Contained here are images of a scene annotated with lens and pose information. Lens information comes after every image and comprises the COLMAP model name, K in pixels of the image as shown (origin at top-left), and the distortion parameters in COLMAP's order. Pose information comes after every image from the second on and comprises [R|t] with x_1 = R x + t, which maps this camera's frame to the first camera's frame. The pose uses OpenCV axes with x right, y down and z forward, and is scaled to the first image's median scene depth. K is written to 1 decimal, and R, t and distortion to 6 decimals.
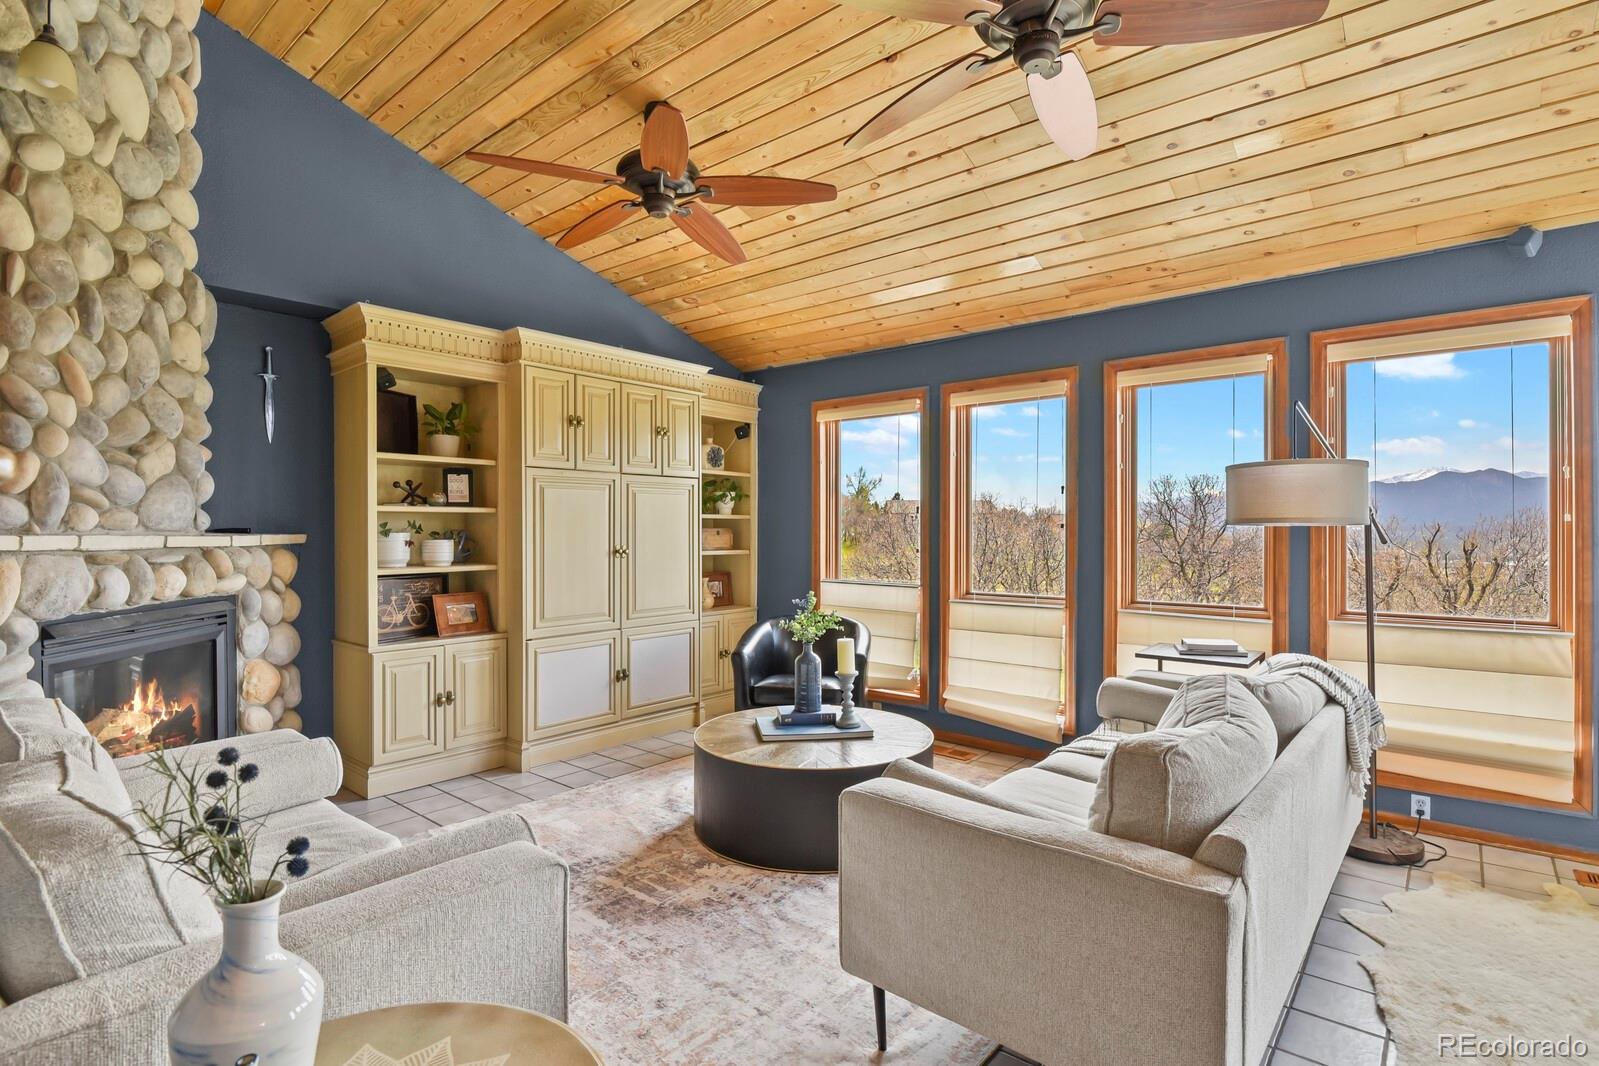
lens RADIAL K [[778.4, 0, 806.6], [0, 778.4, 528.3], [0, 0, 1]] dist [-0.001190, -0.006203]
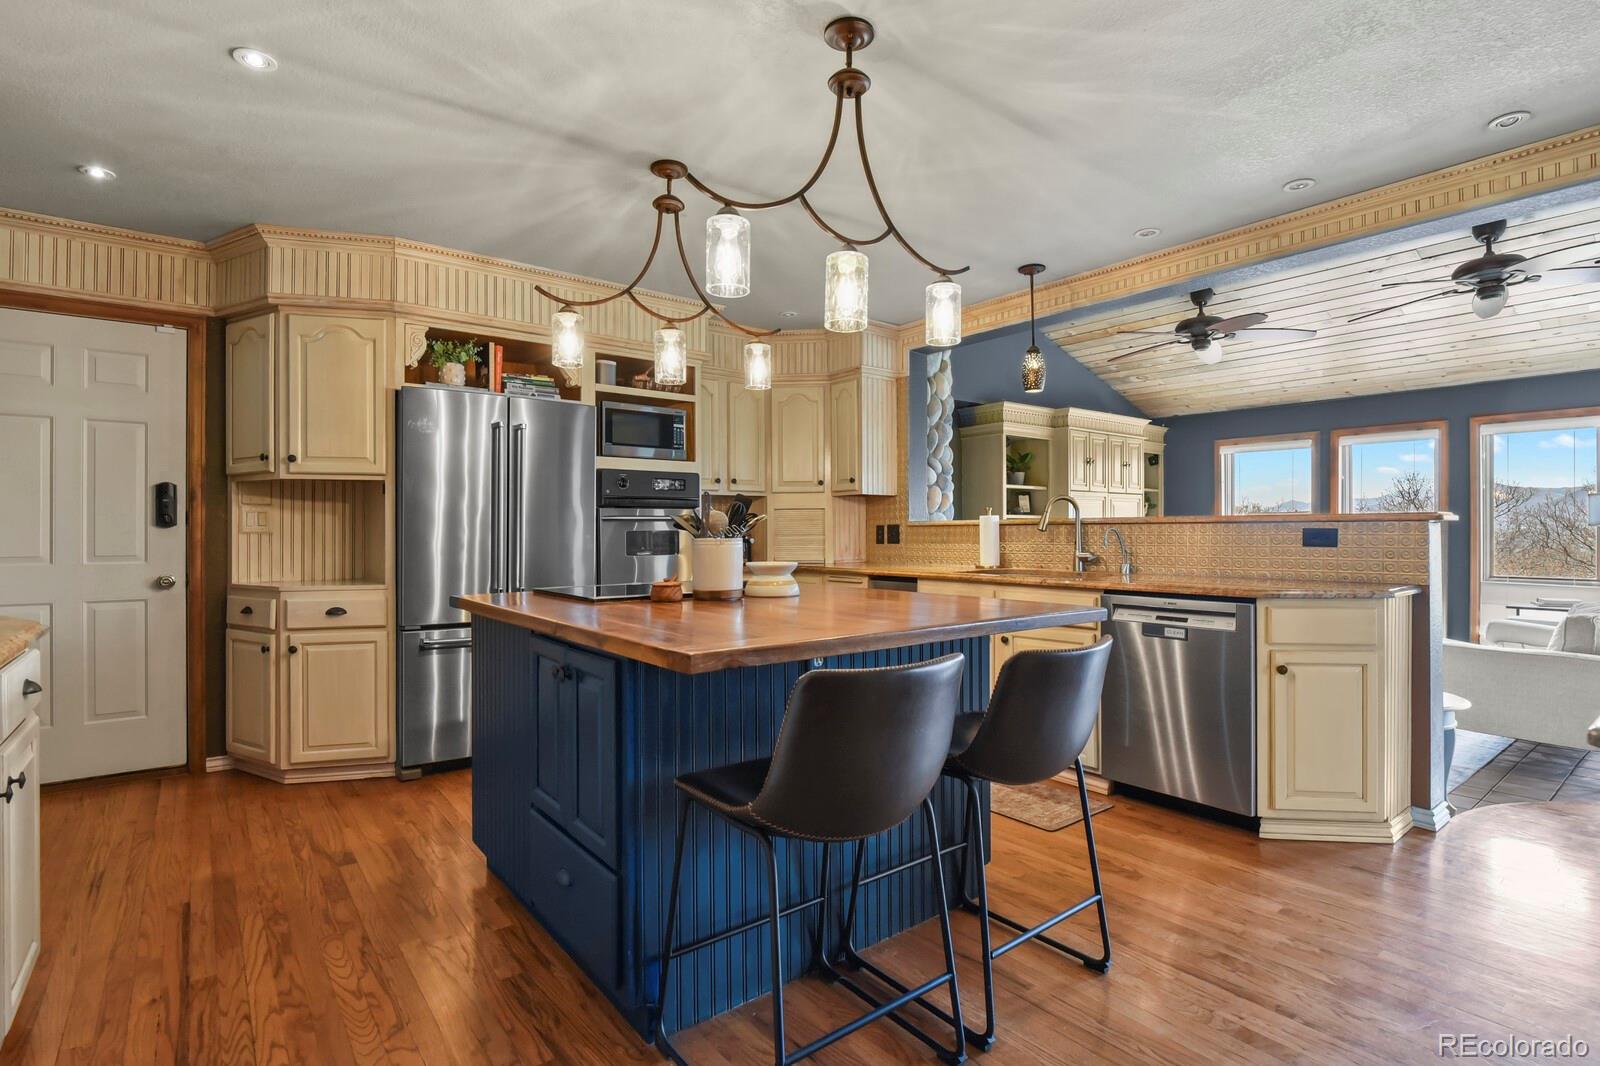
lens RADIAL K [[778.8, 0, 807.1], [0, 778.8, 528.3], [0, 0, 1]] dist [-0.001190, -0.006203]
pose [[0.980558, -0.006908, -0.196108, -0.574680], [0.006475, 0.999975, -0.002850, 0.002421], [0.196123, 0.001525, 0.980578, -0.723249]]
